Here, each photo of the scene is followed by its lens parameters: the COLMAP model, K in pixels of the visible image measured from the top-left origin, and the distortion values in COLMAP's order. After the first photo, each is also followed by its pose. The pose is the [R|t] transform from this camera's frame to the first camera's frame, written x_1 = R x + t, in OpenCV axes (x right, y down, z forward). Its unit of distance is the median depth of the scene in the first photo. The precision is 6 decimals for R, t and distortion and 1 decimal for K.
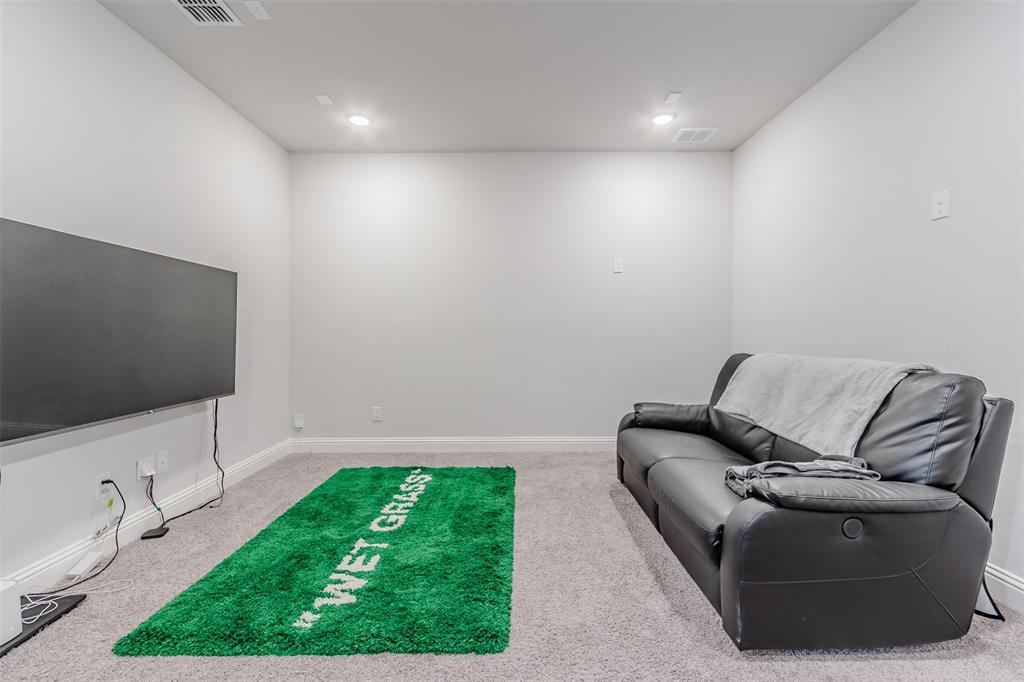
lens RADIAL K [[447.5, 0, 513.5], [0, 447.5, 340.3], [0, 0, 1]] dist [0.001725, 0.000905]
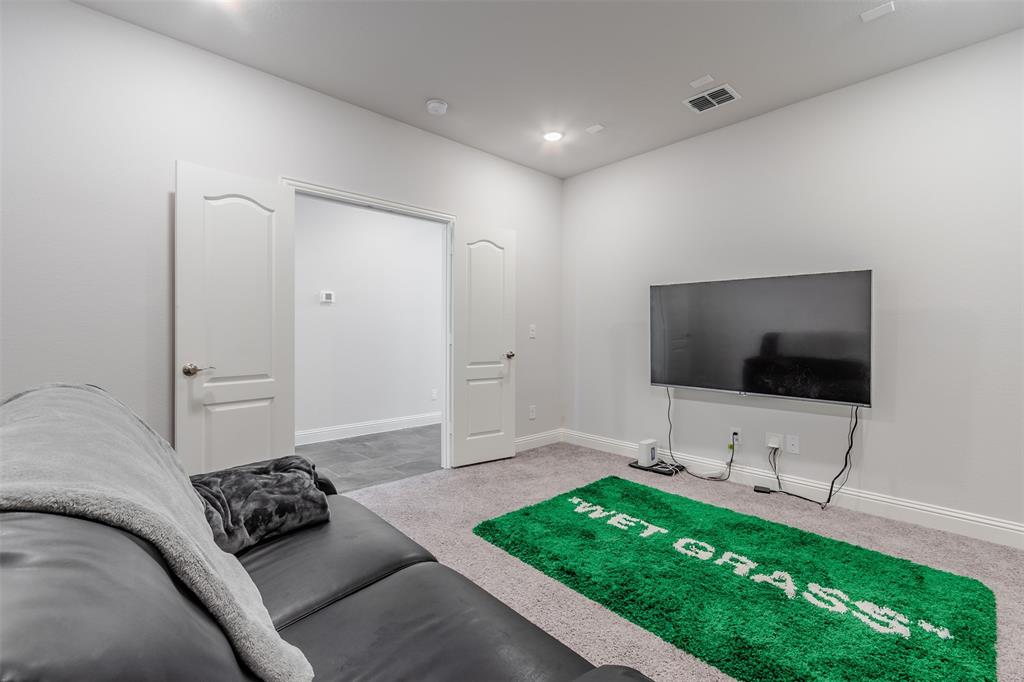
lens RADIAL K [[447.5, 0, 515.1], [0, 447.5, 336.0], [0, 0, 1]] dist [0.001725, 0.000905]
pose [[-0.742272, 0.005050, -0.670080, 0.560126], [-0.009015, 0.999806, 0.017522, -0.033205], [0.670038, 0.019047, -0.742082, 1.339339]]
